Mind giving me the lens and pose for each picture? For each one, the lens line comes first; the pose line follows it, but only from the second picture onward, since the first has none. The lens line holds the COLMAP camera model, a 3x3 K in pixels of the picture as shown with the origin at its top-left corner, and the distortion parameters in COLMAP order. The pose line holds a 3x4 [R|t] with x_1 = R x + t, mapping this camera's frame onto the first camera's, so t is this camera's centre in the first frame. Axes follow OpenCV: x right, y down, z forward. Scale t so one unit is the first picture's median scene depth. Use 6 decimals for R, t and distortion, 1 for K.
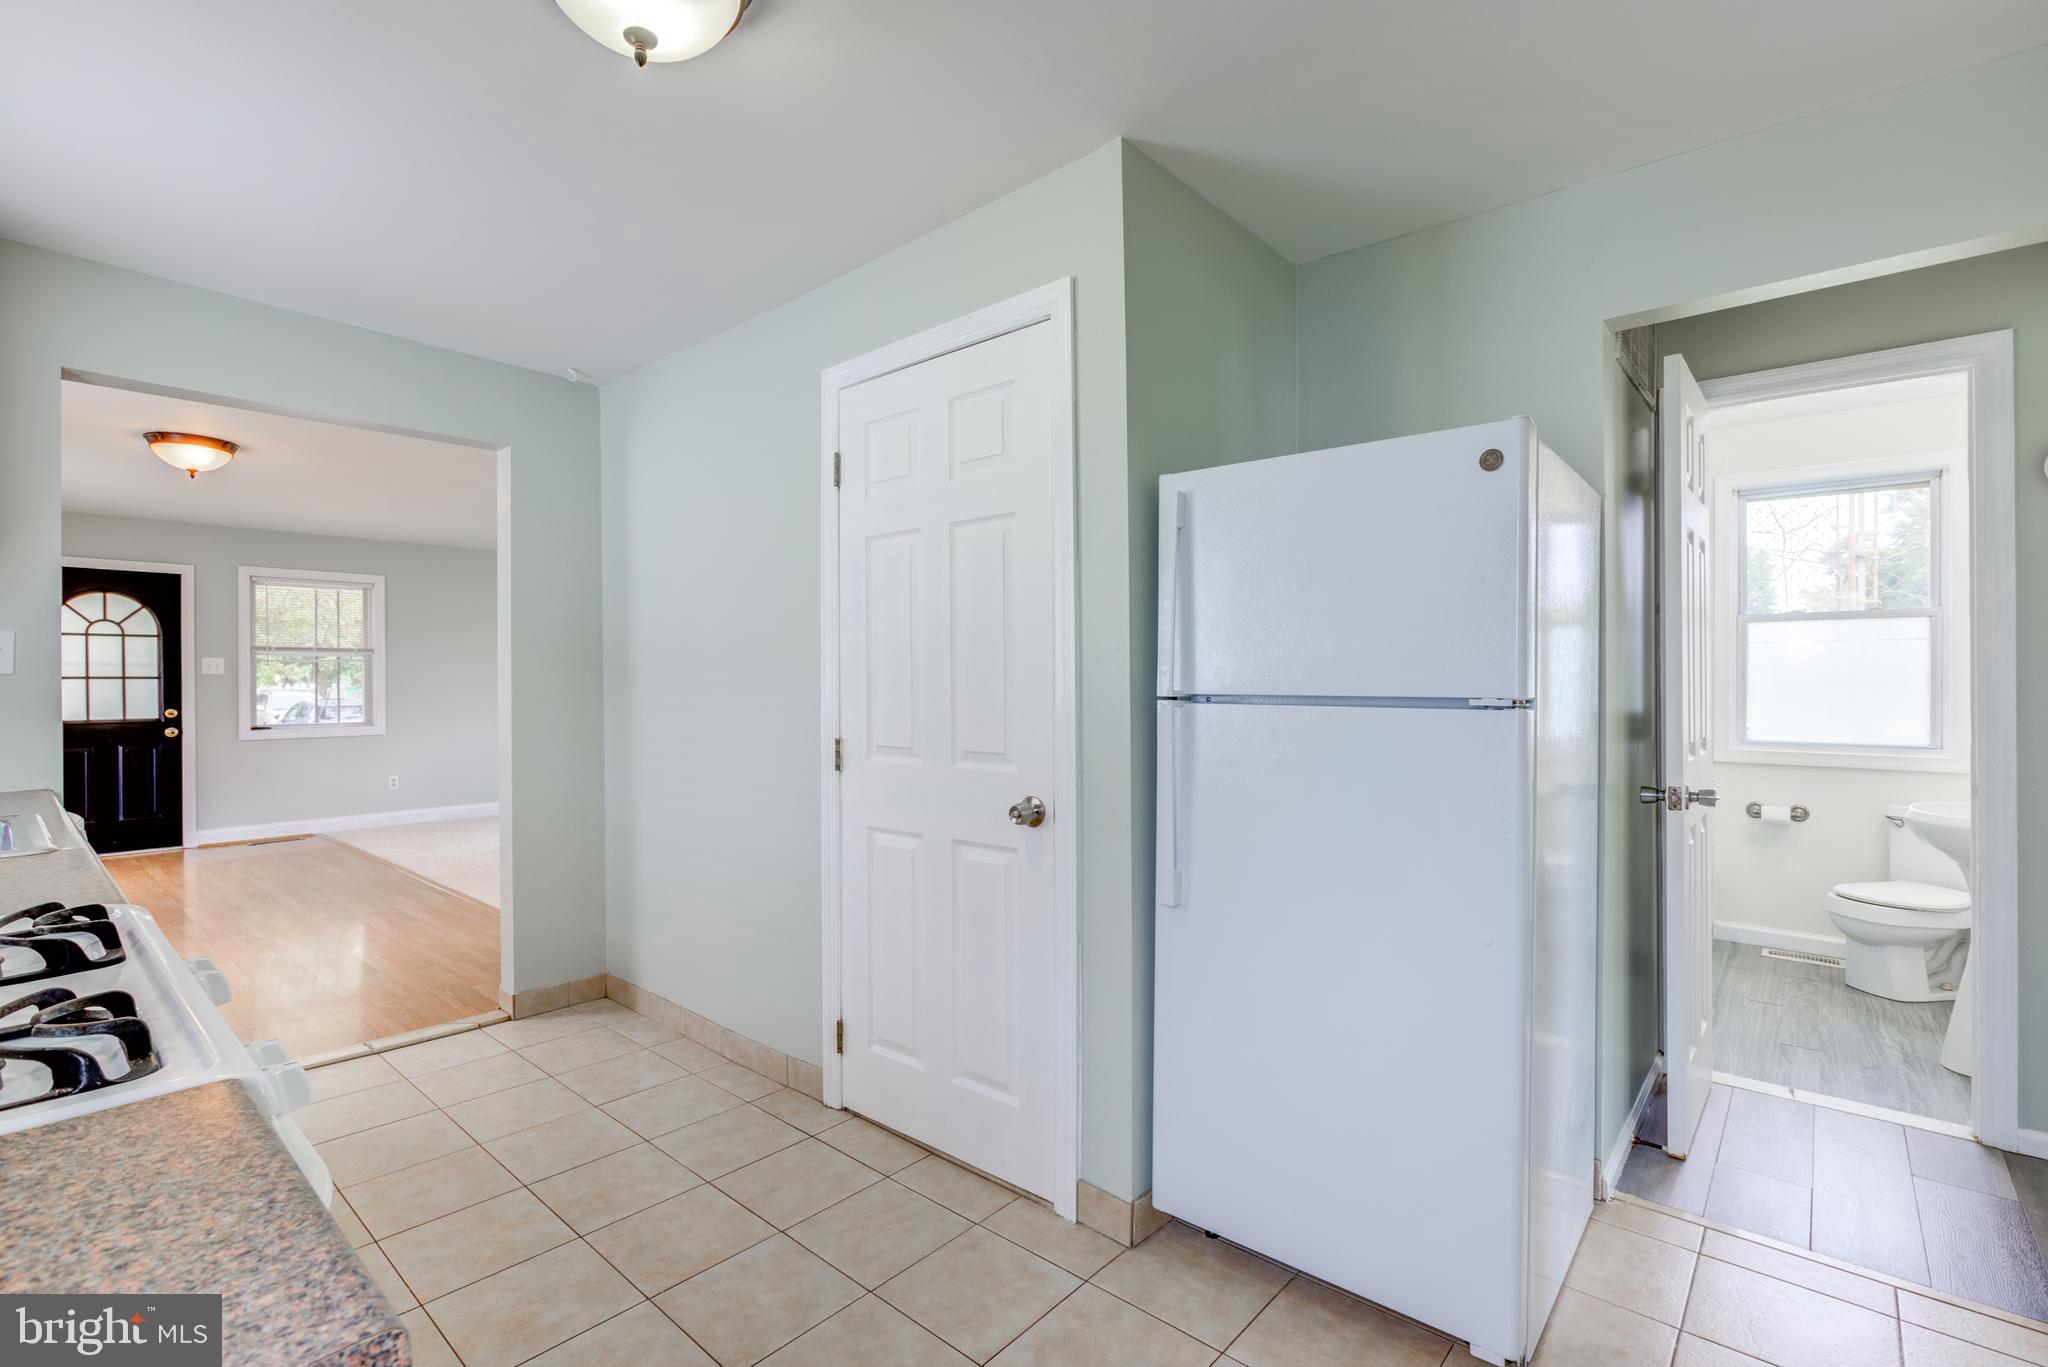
lens RADIAL K [[927.5, 0, 1016.1], [0, 927.5, 685.0], [0, 0, 1]] dist [-0.020559, 0.009897]
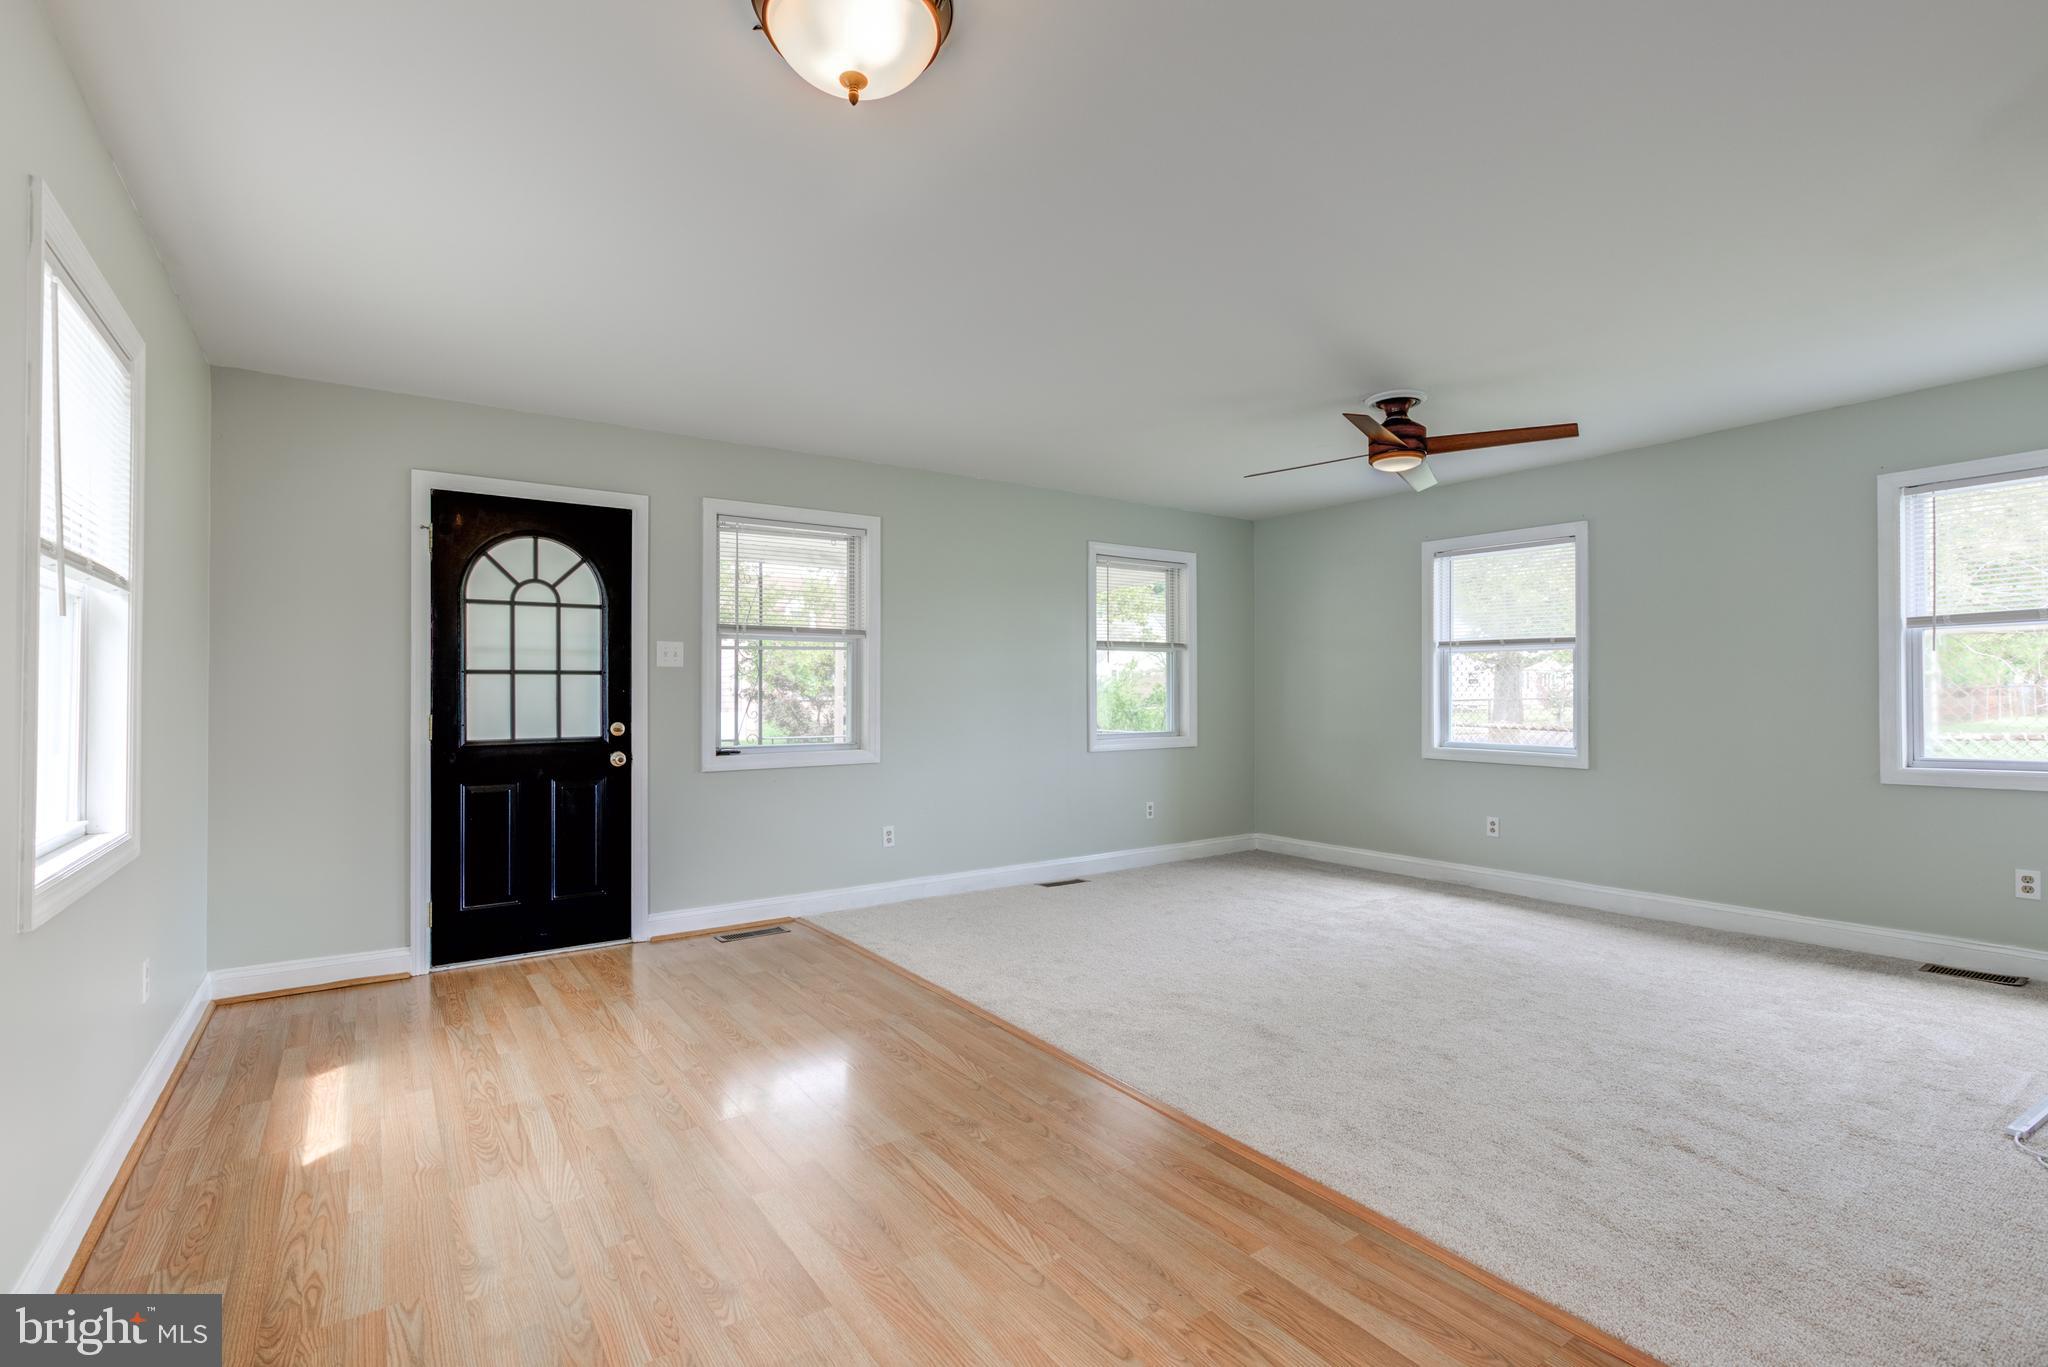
lens RADIAL K [[939.5, 0, 1002.4], [0, 939.5, 688.7], [0, 0, 1]] dist [-0.001240, 0.000470]
pose [[0.966872, -0.000199, -0.255260, -0.514152], [-0.001467, 0.999979, -0.006336, 0.007084], [0.255256, 0.006500, 0.966852, 0.455133]]
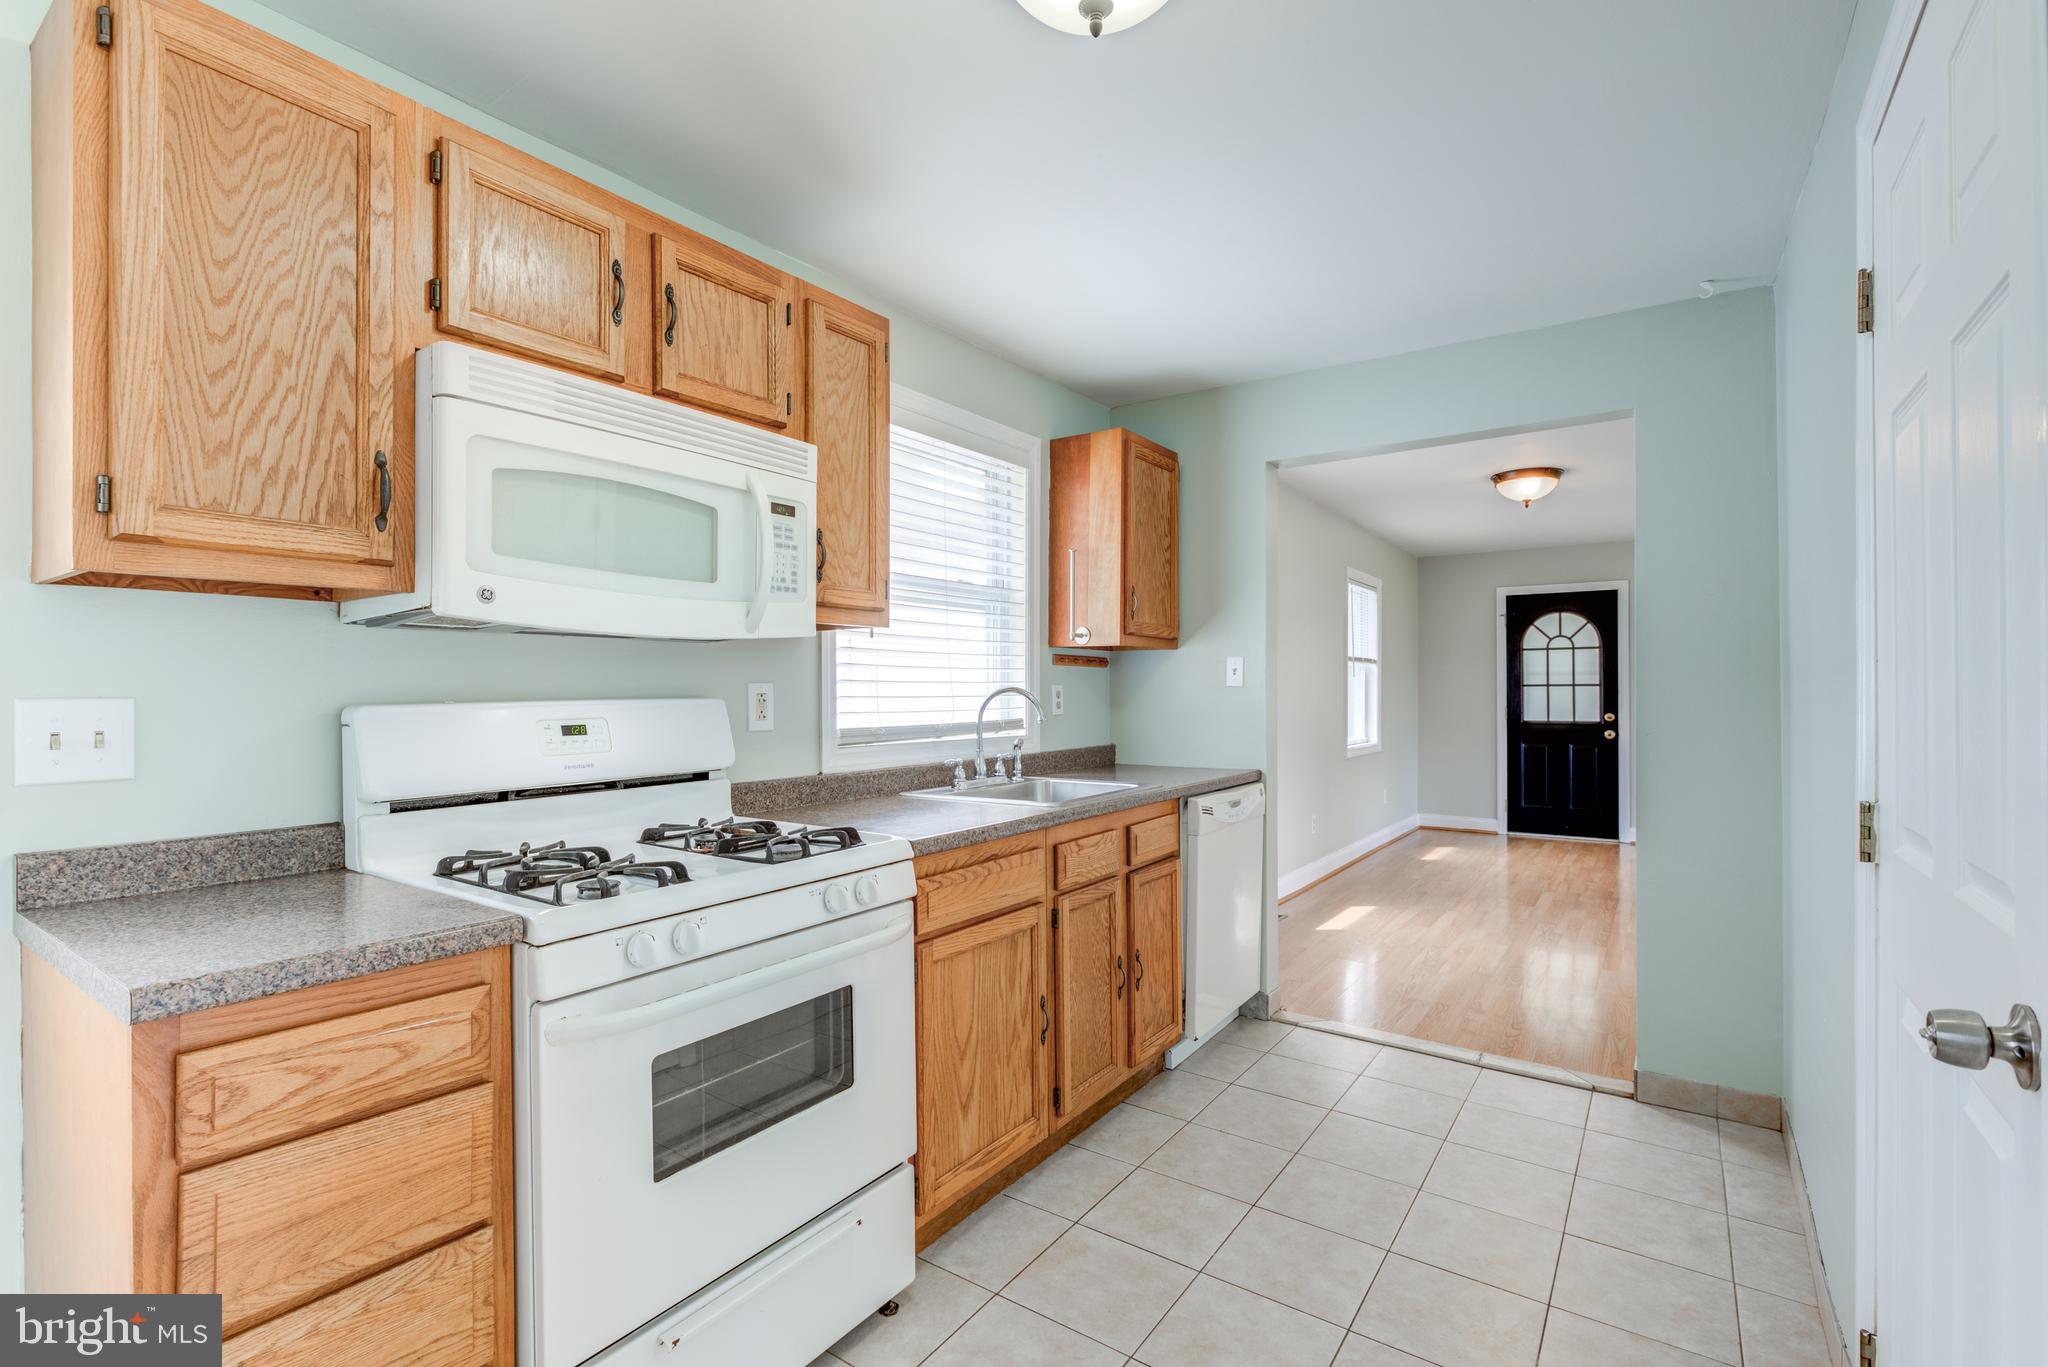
lens RADIAL K [[935.6, 0, 1019.5], [0, 935.6, 685.6], [0, 0, 1]] dist [-0.009978, 0.001210]
pose [[0.110602, -0.002925, -0.993860, 0.113025], [-0.001425, 0.999994, -0.003102, -0.002563], [0.993864, 0.001759, 0.110597, 0.180397]]
